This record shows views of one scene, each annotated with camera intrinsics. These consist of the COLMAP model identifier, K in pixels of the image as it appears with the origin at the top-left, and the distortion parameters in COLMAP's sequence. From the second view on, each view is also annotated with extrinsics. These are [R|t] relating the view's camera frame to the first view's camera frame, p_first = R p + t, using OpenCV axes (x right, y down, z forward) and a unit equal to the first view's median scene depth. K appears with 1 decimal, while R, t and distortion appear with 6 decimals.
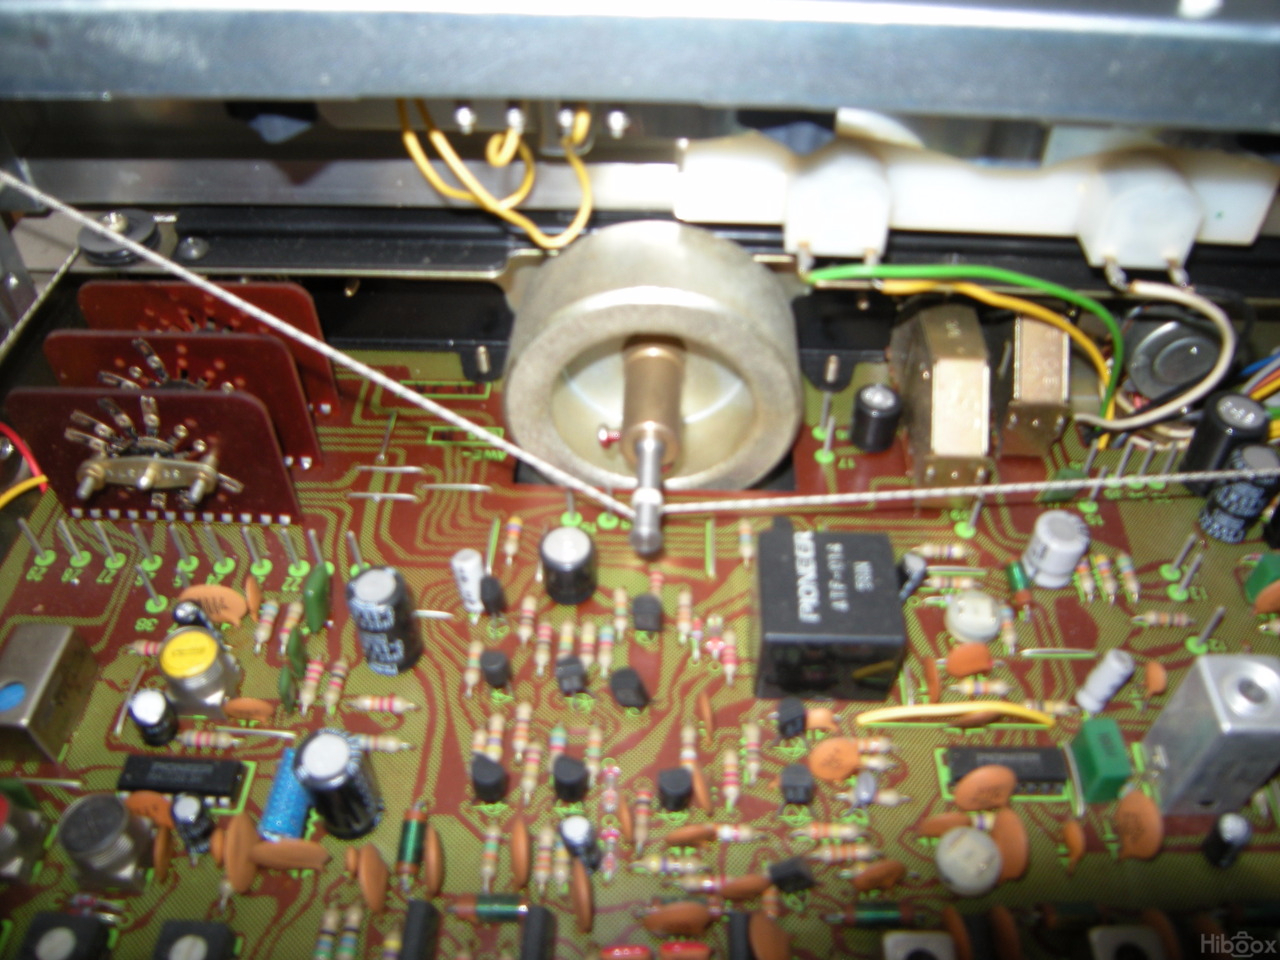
lens RADIAL K [[1047.7, 0, 651.4], [0, 1047.7, 471.7], [0, 0, 1]] dist [-0.098781, 0.029945]
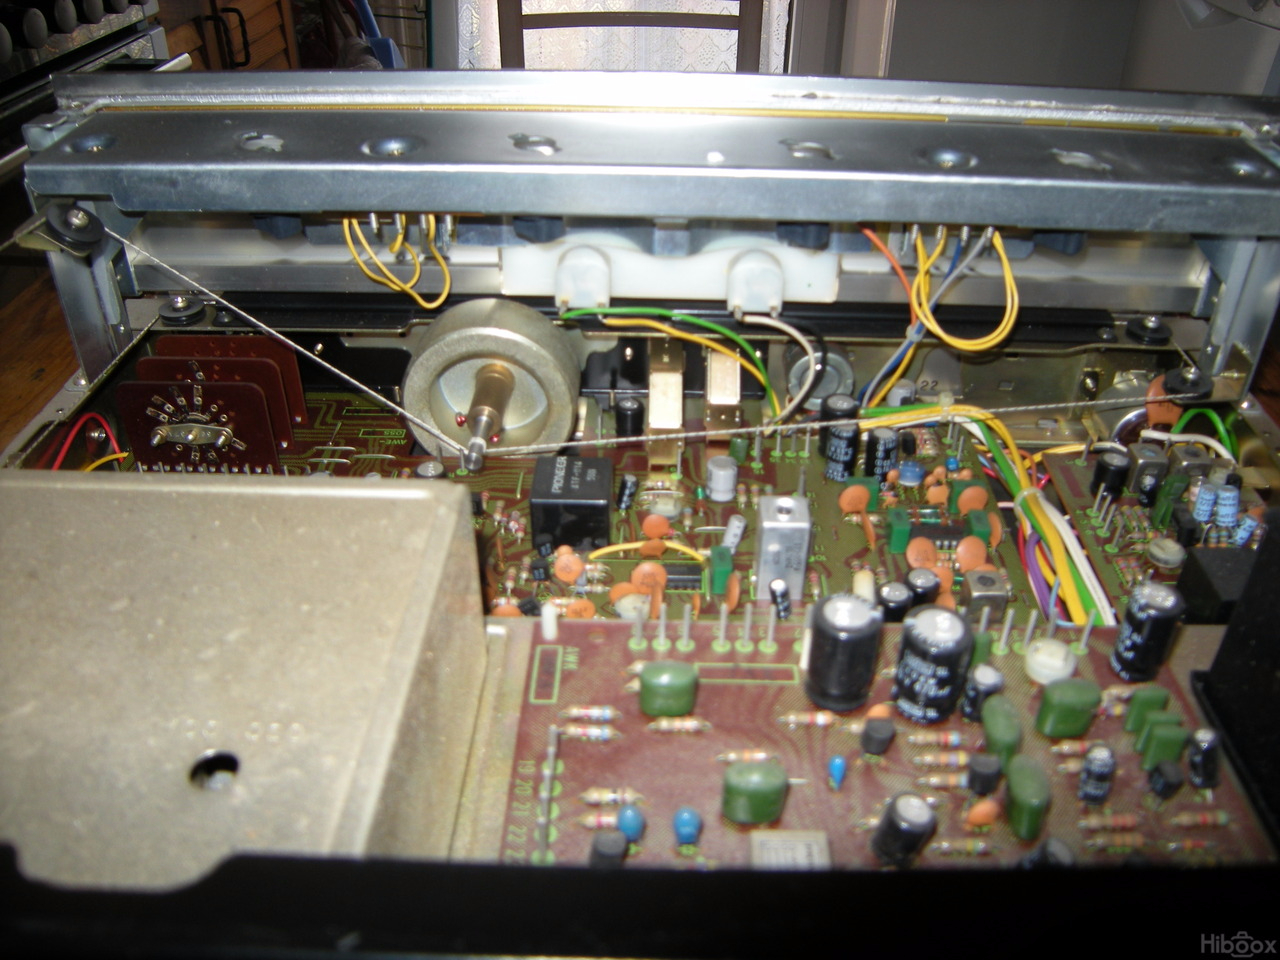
lens RADIAL K [[1065.2, 0, 634.9], [0, 1065.2, 481.4], [0, 0, 1]] dist [-0.089595, 0.005144]
pose [[0.999996, -0.001457, -0.002524, 0.257680], [0.000930, 0.980333, -0.197349, 0.428926], [0.002762, 0.197346, 0.980330, -0.711180]]
